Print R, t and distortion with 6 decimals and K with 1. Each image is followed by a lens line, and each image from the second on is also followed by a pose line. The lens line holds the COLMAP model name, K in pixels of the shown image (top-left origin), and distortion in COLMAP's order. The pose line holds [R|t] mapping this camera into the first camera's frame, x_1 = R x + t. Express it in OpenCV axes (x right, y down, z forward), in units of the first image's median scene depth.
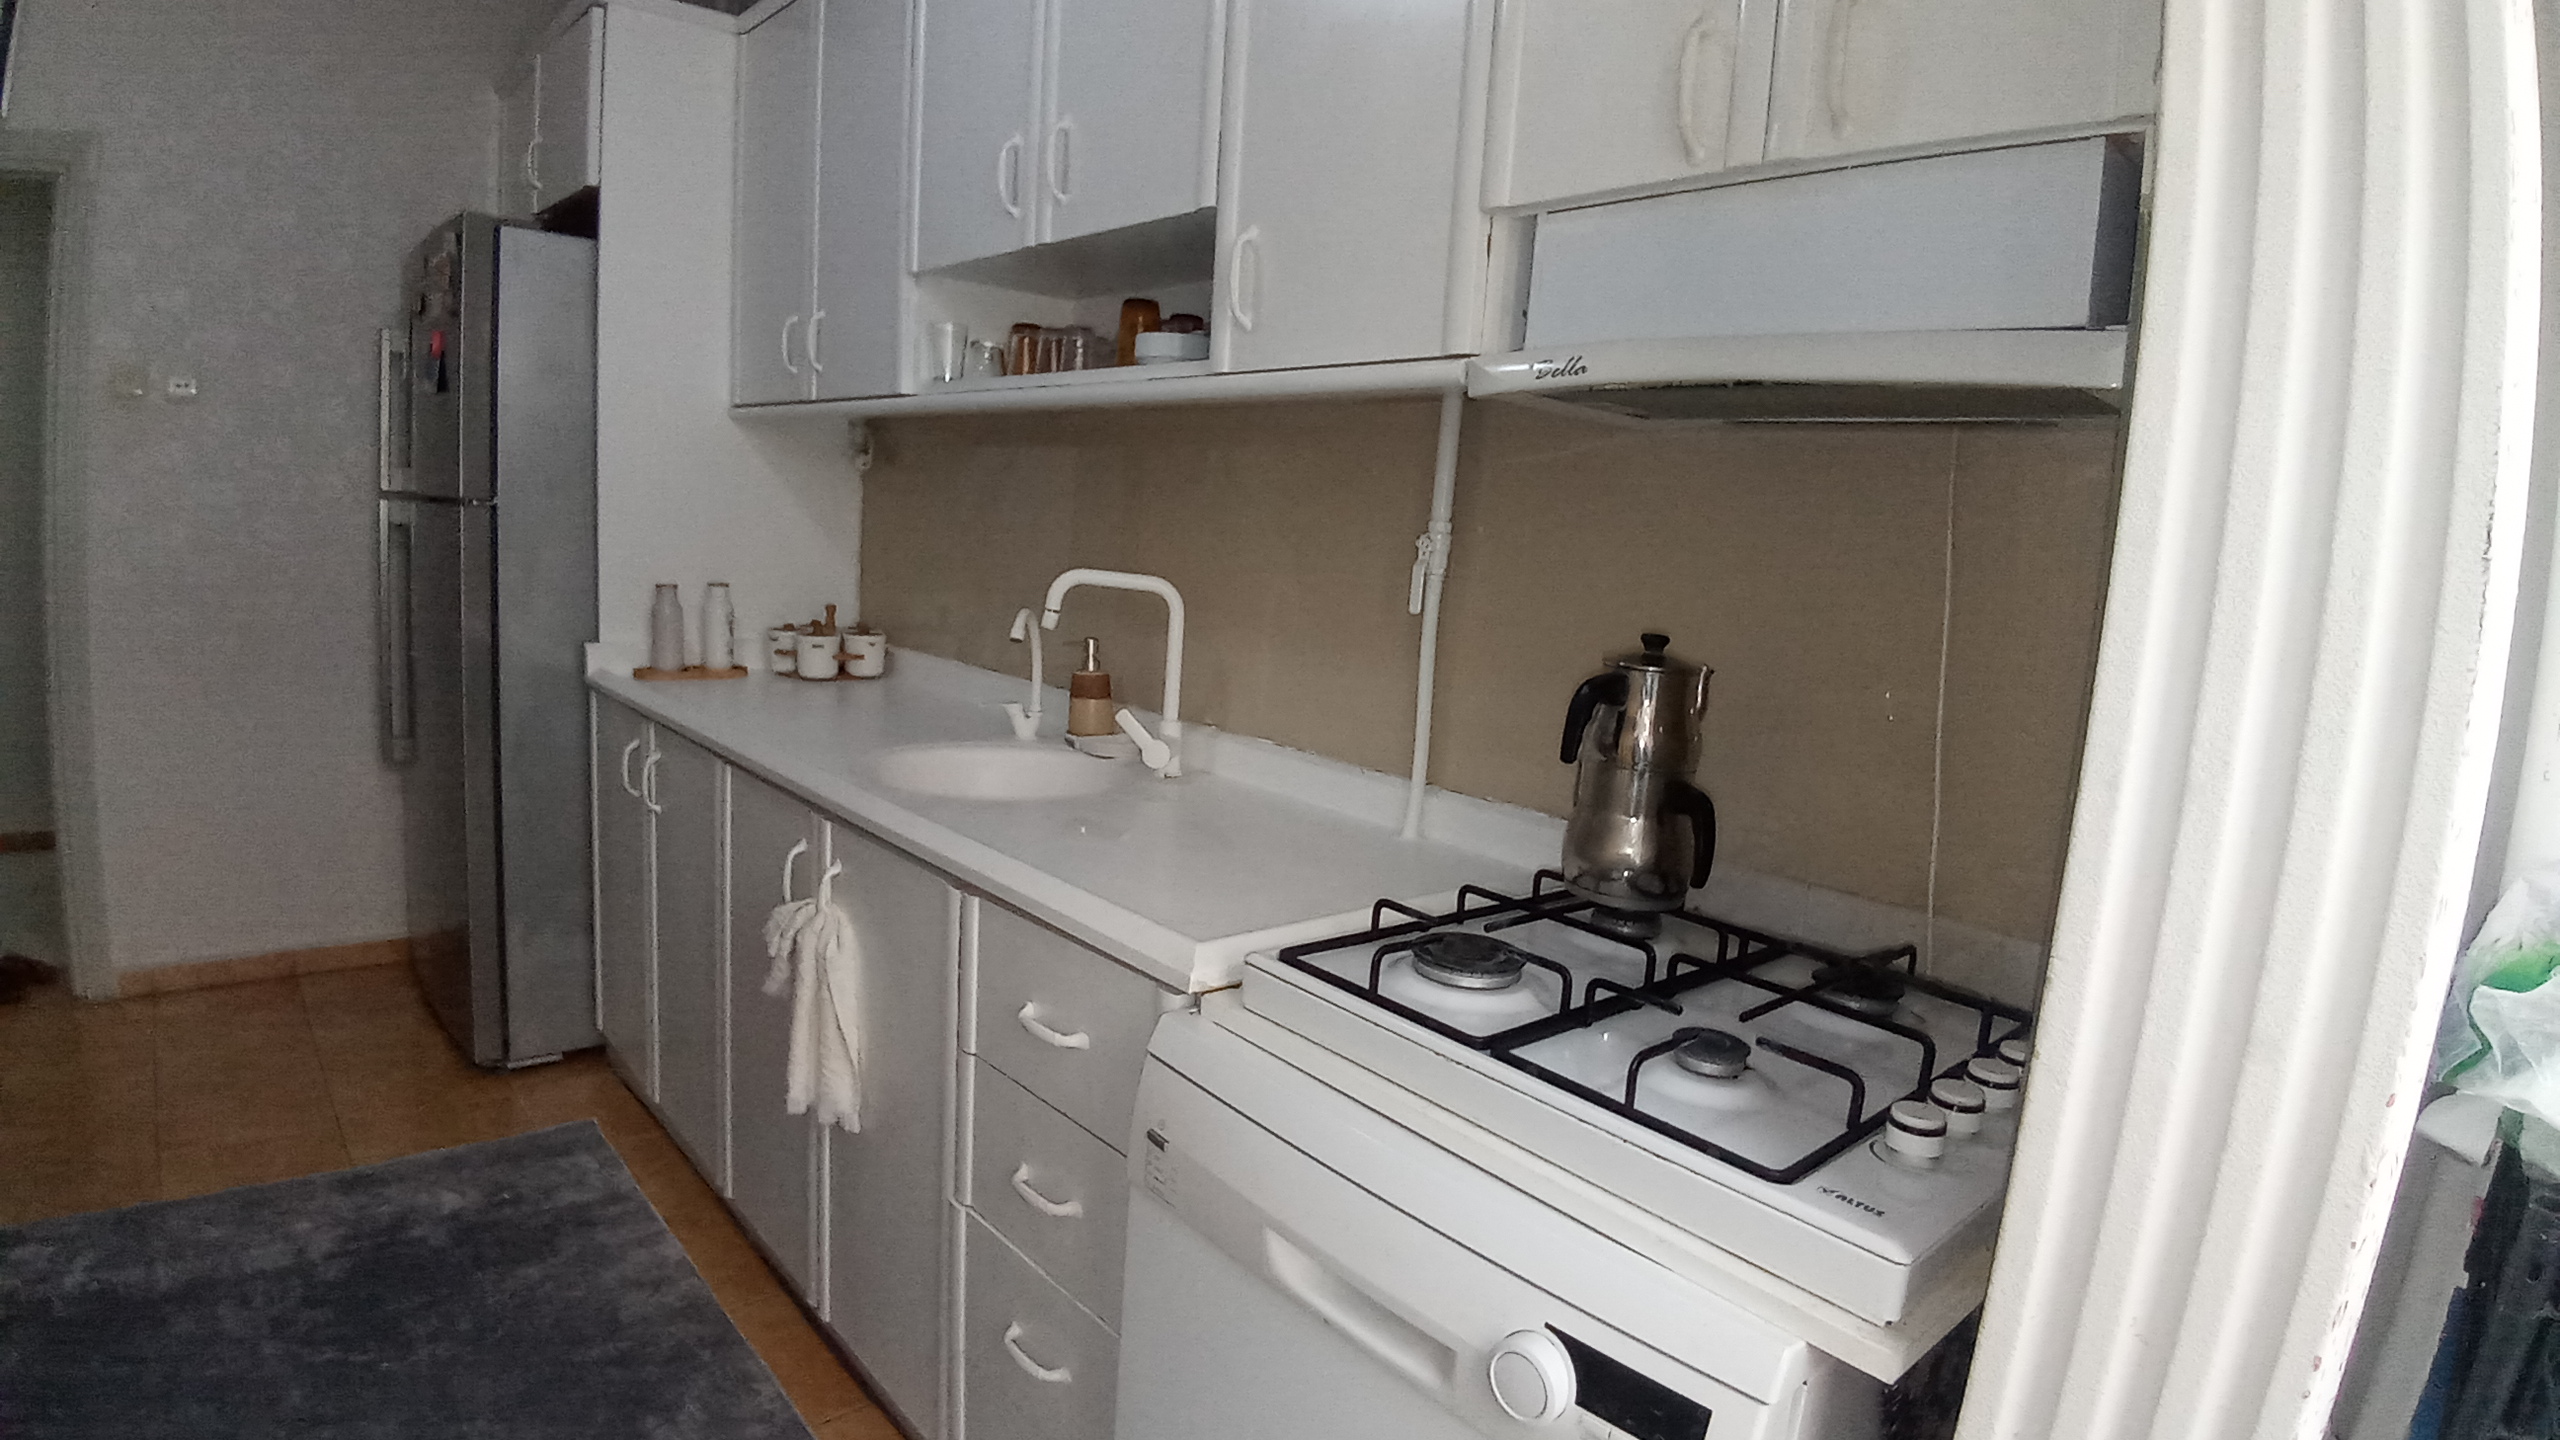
lens RADIAL K [[1293.1, 0, 1284.6], [0, 1293.1, 724.0], [0, 0, 1]] dist [0.002408, -0.083527]
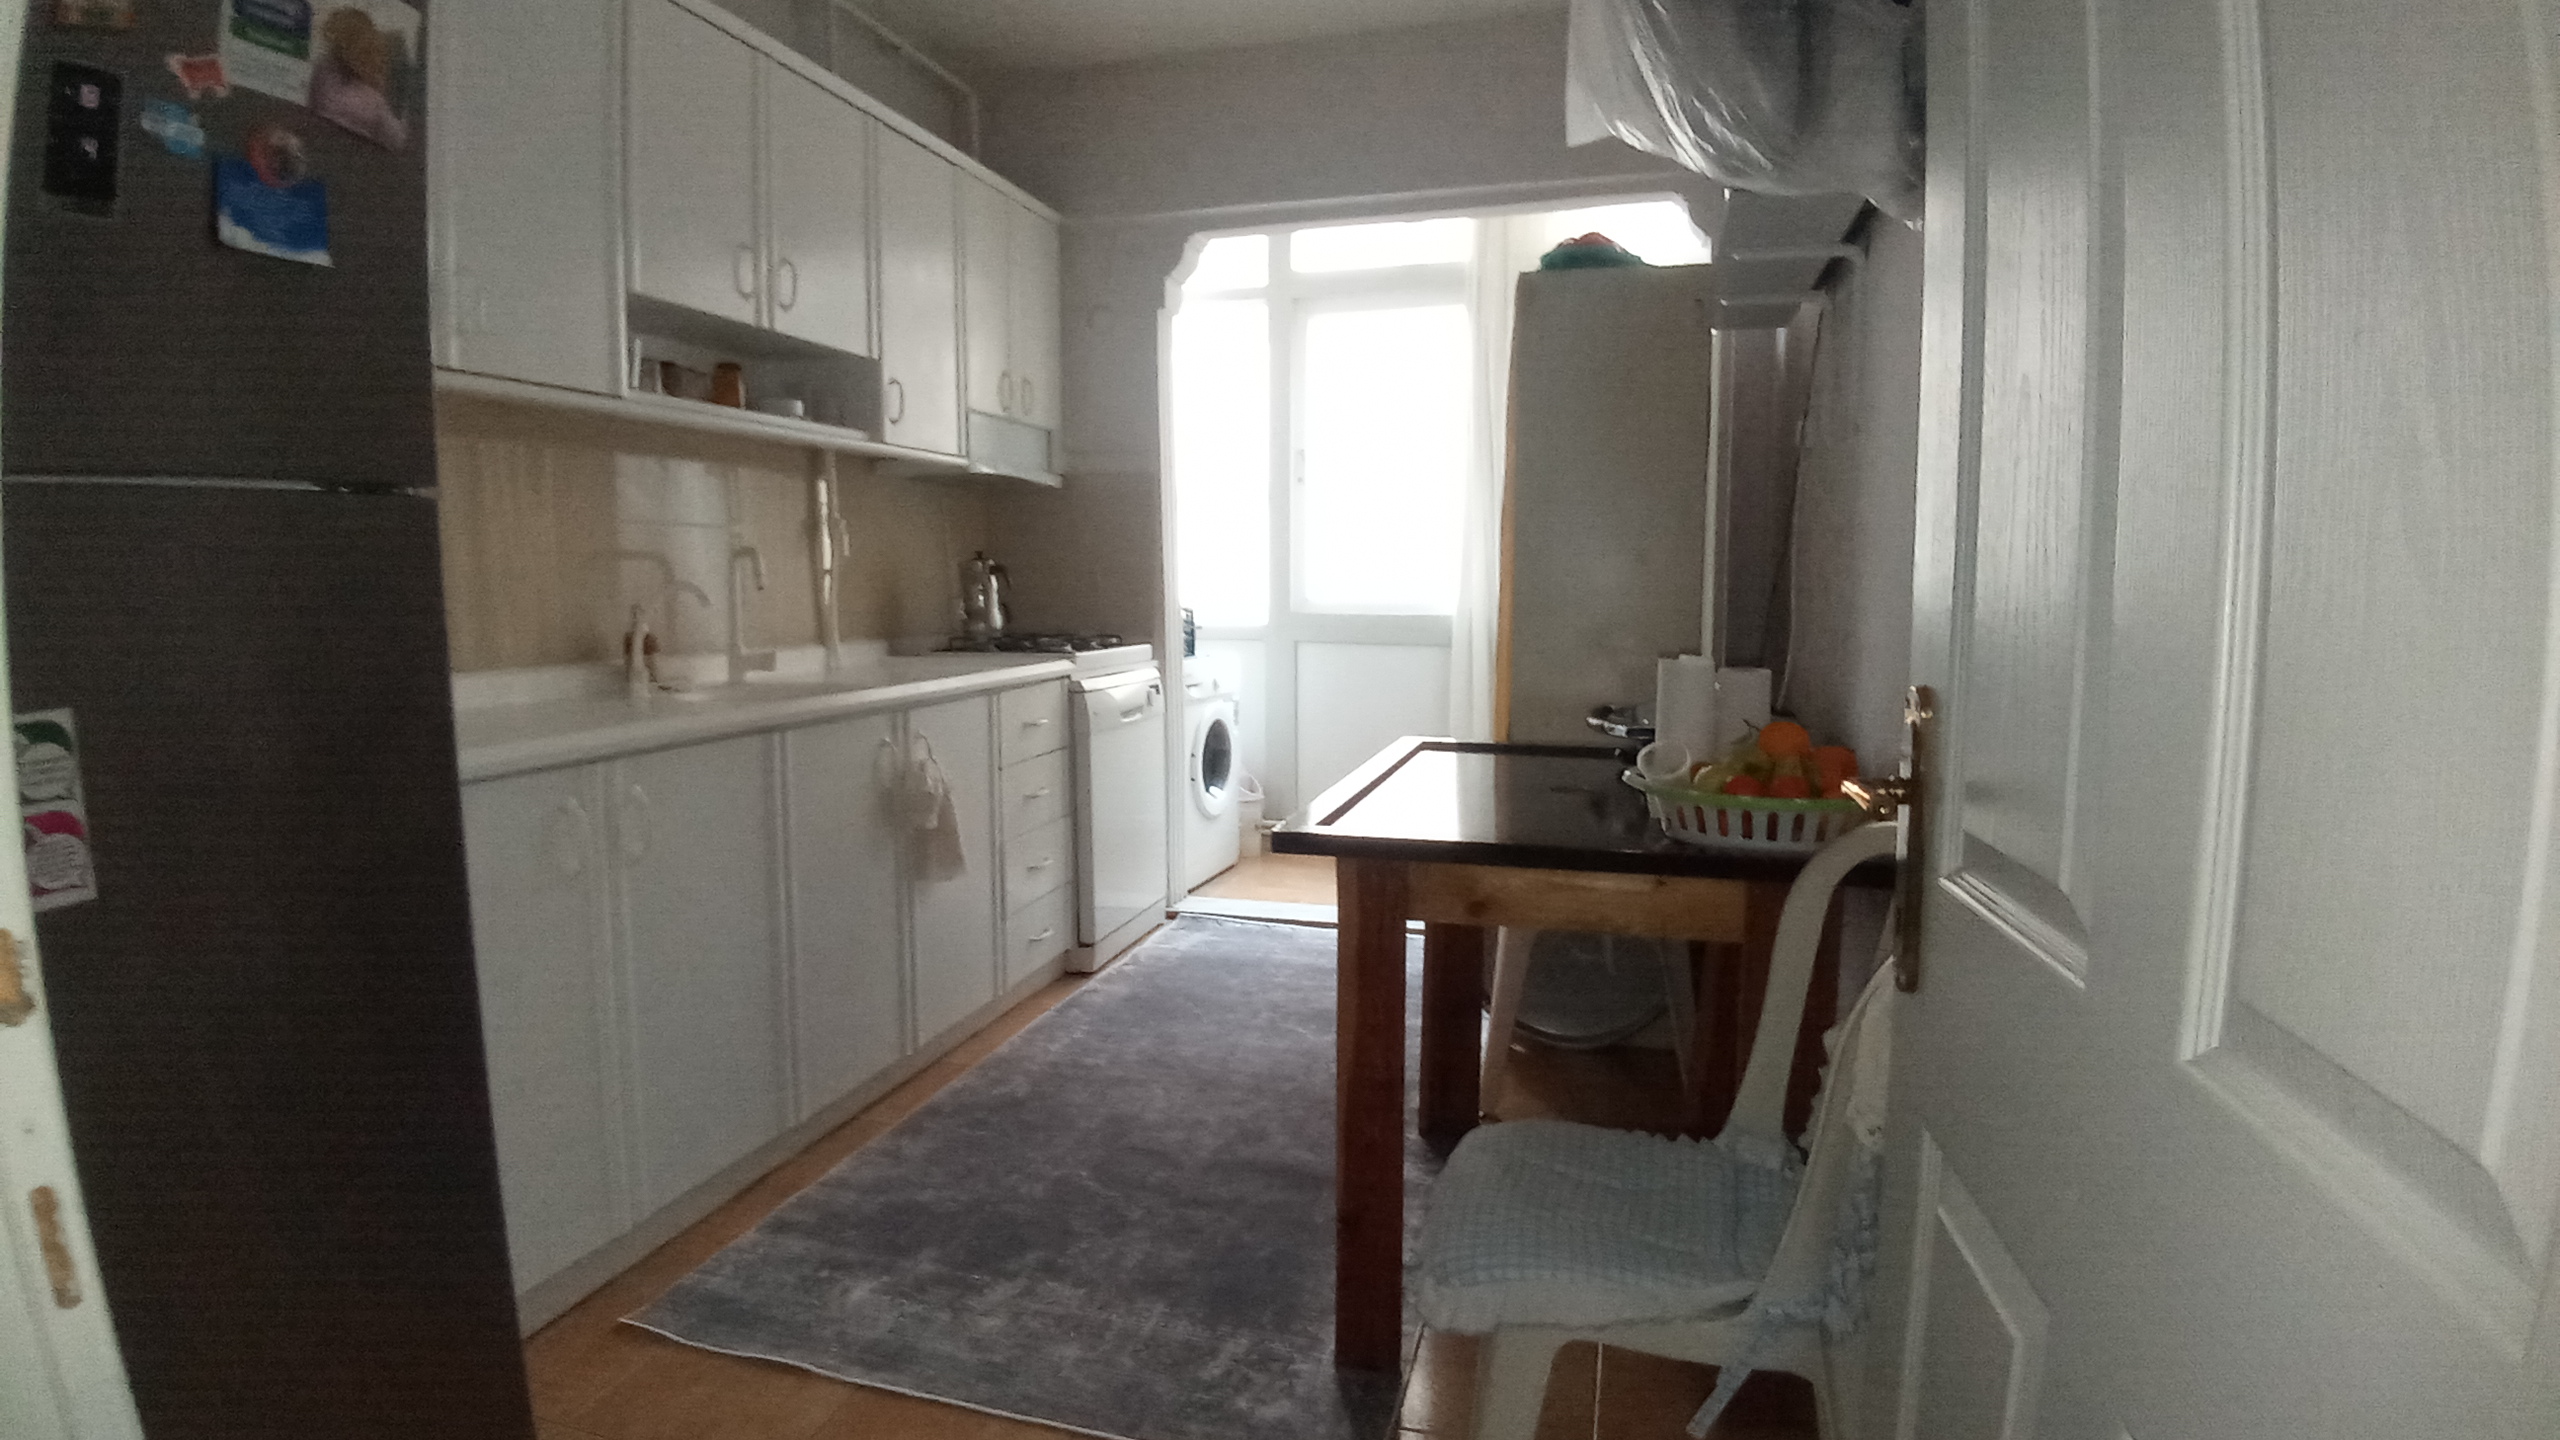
lens RADIAL K [[1293.9, 0, 1280.5], [0, 1293.9, 724.7], [0, 0, 1]] dist [-0.001299, -0.074650]
pose [[-0.540491, -0.166631, 0.824684, -1.656891], [0.083396, 0.964754, 0.249589, -0.232501], [-0.837207, 0.203676, -0.507544, 1.243095]]
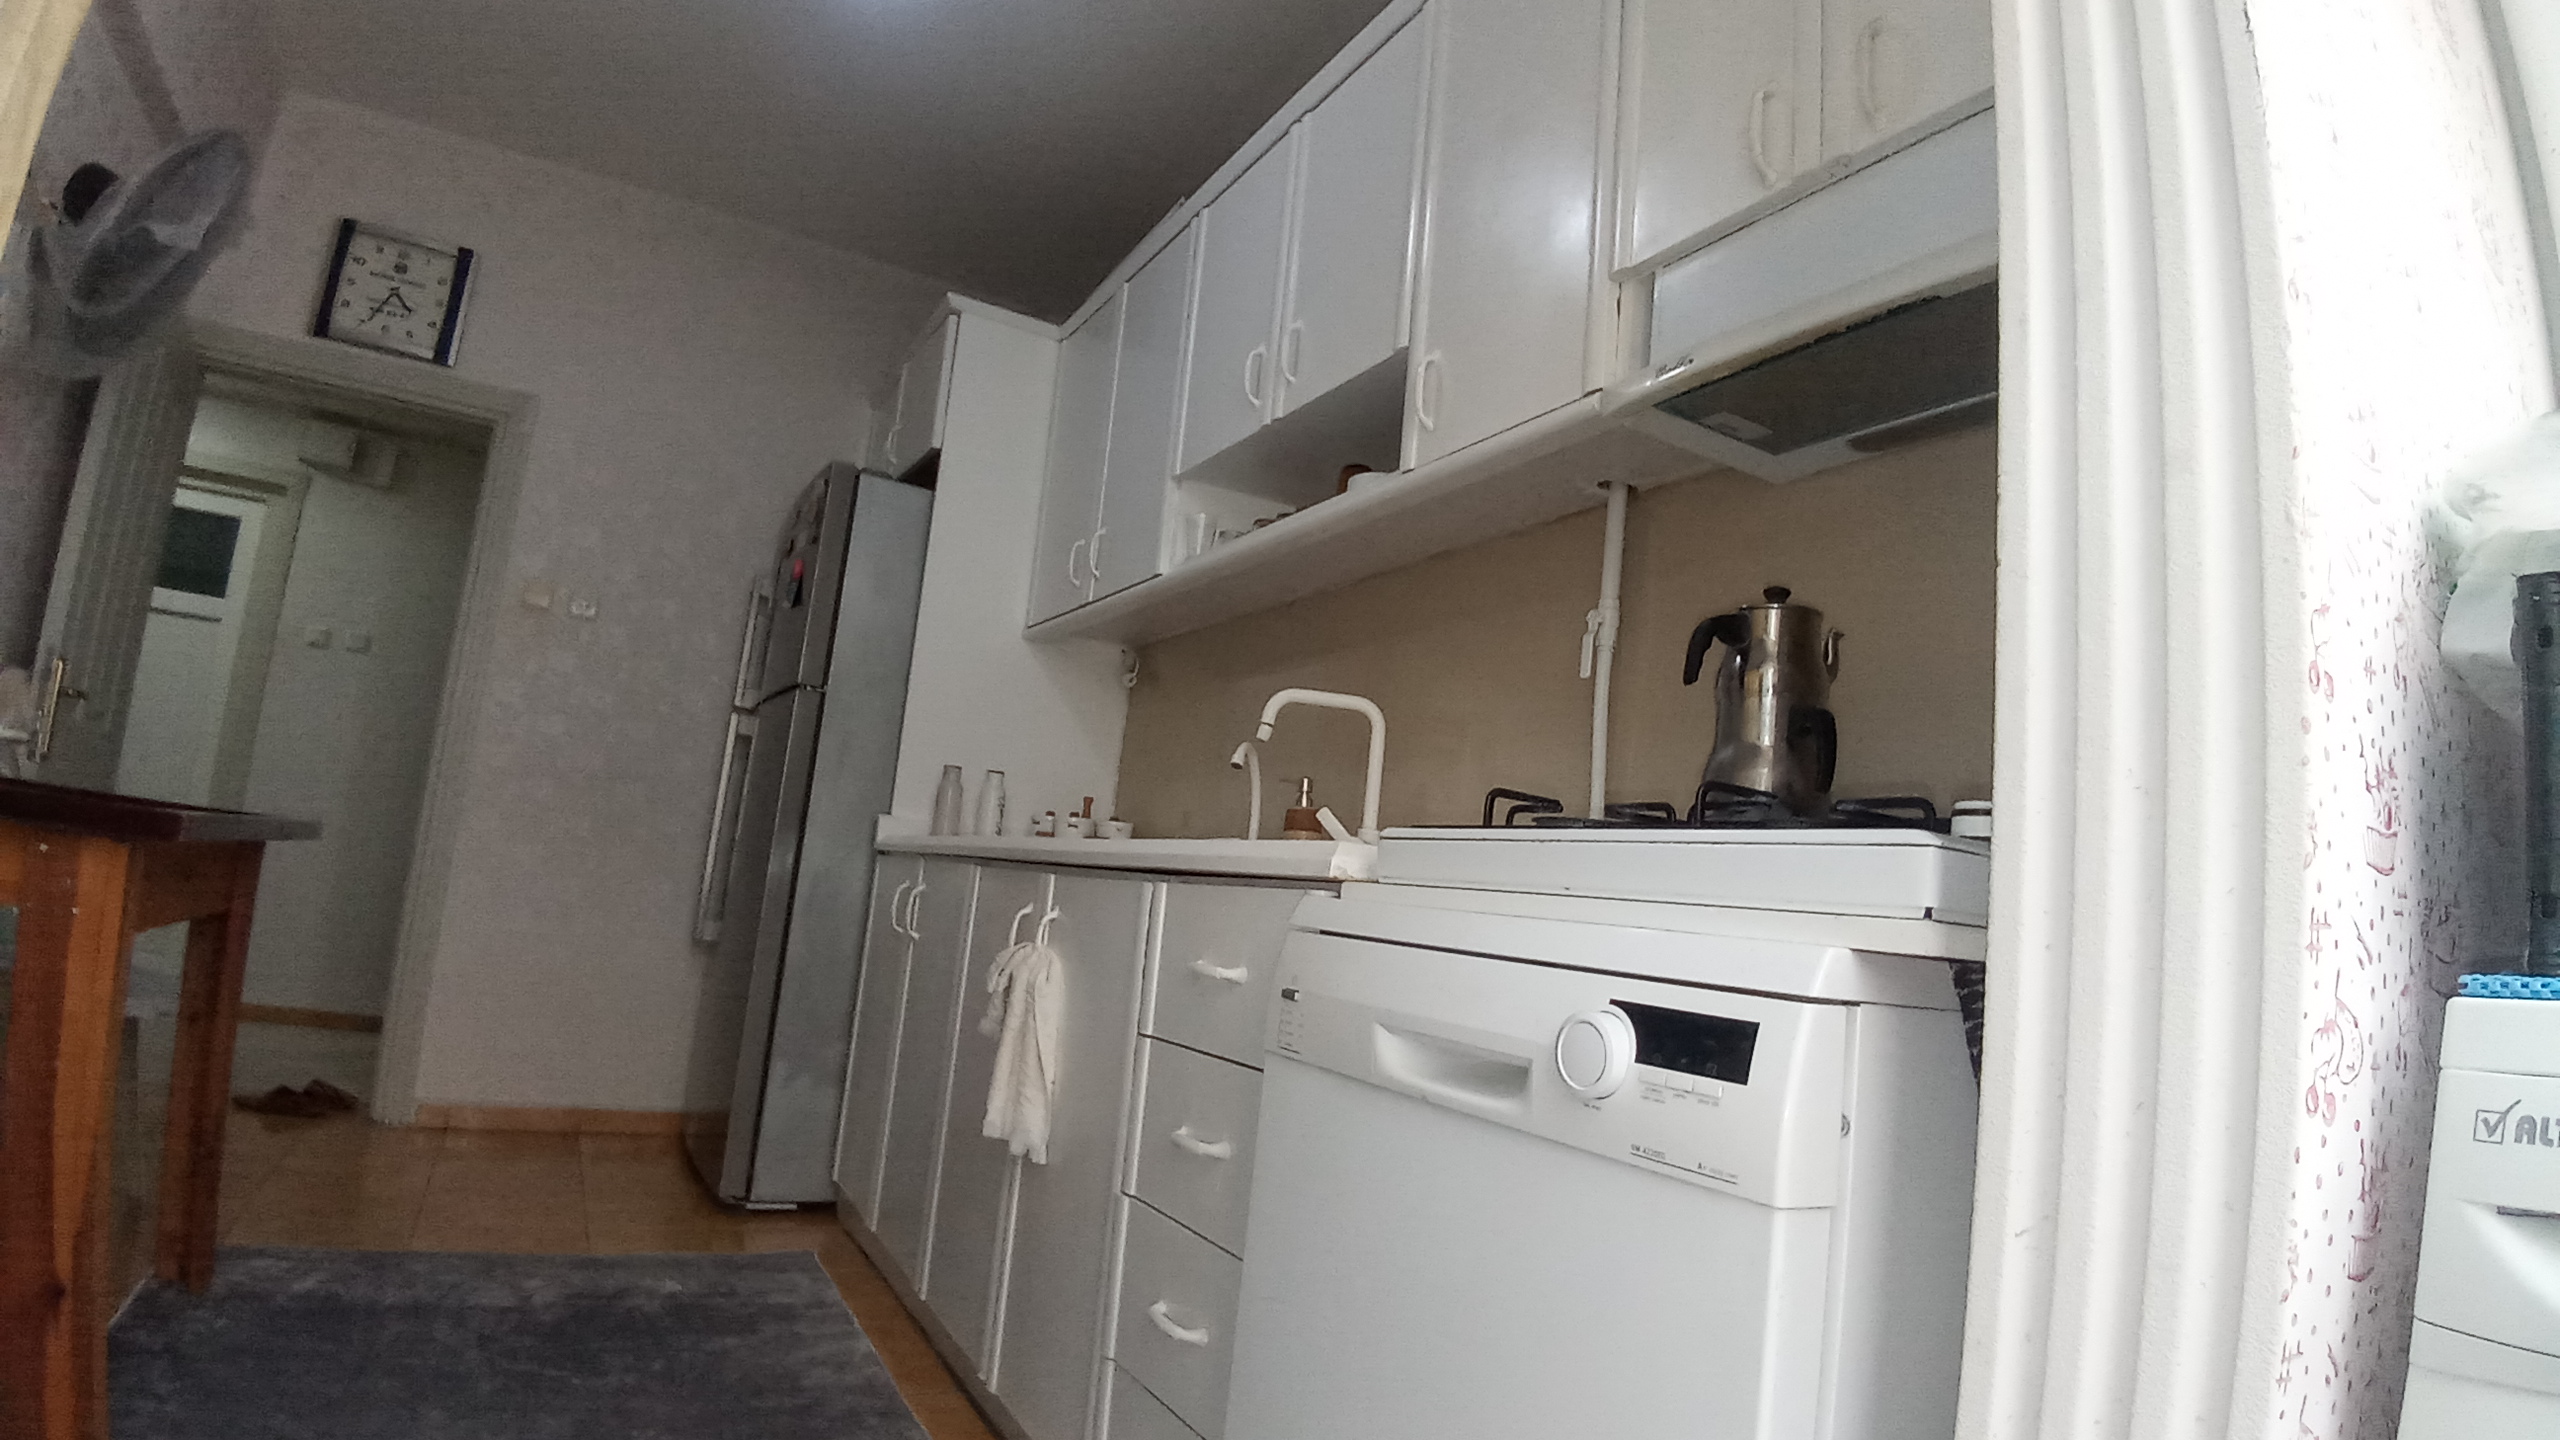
lens RADIAL K [[1293.1, 0, 1284.6], [0, 1293.1, 724.0], [0, 0, 1]] dist [0.002408, -0.083527]
pose [[0.977805, -0.000721, -0.209516, 0.067132], [-0.063063, 0.952608, -0.297591, 0.236765], [0.199801, 0.304199, 0.931420, -0.035175]]
